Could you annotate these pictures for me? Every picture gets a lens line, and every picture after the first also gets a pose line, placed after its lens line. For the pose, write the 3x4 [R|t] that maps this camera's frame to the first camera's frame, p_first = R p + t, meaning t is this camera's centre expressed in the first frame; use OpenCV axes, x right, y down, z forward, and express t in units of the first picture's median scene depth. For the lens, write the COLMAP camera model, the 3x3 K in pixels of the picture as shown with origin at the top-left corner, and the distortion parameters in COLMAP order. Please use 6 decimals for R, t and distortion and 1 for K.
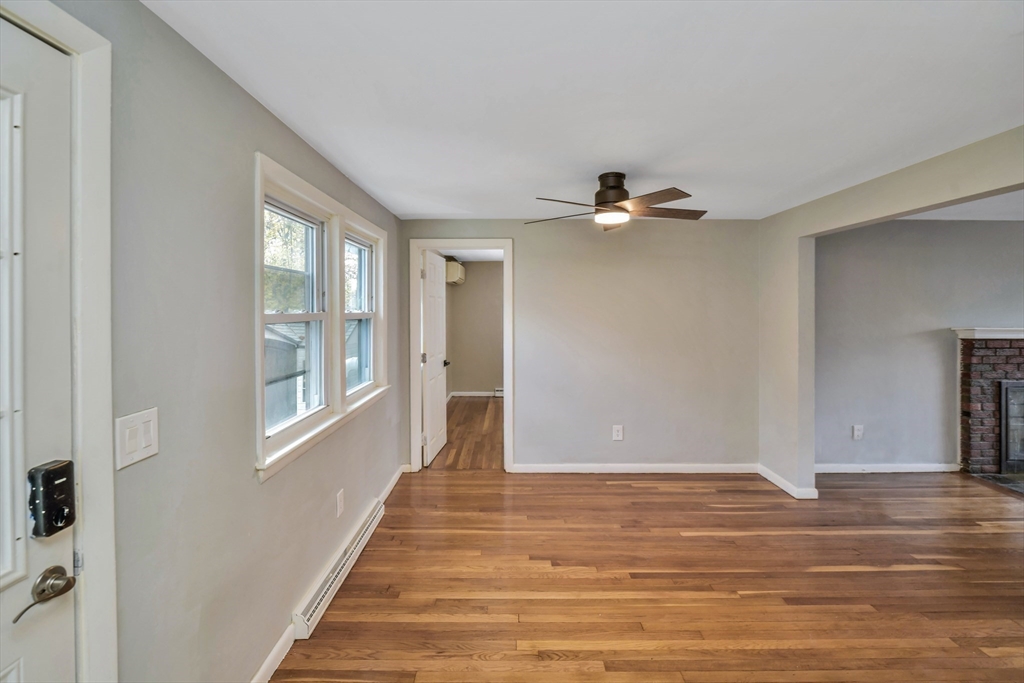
lens RADIAL K [[449.8, 0, 503.1], [0, 449.8, 311.0], [0, 0, 1]] dist [-0.015049, 0.002797]
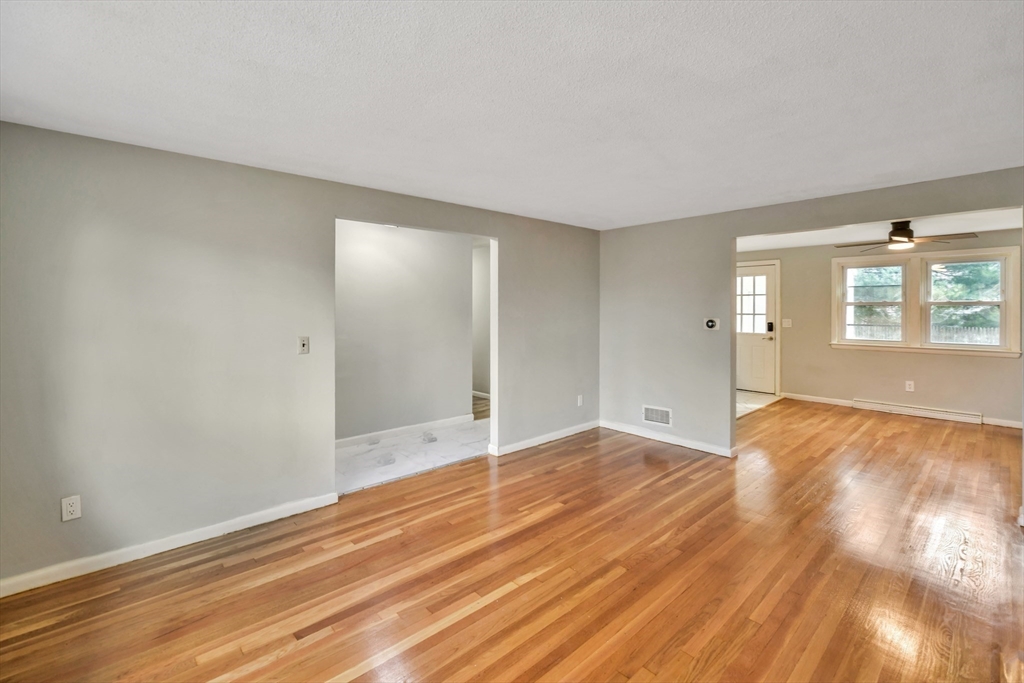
lens RADIAL K [[449.8, 0, 512.2], [0, 449.8, 310.7], [0, 0, 1]] dist [-0.015049, 0.002797]
pose [[-0.740207, 0.007537, -0.672337, 1.710284], [0.002298, 0.999960, 0.008679, 0.017331], [0.672376, 0.004879, -0.740194, 0.861130]]
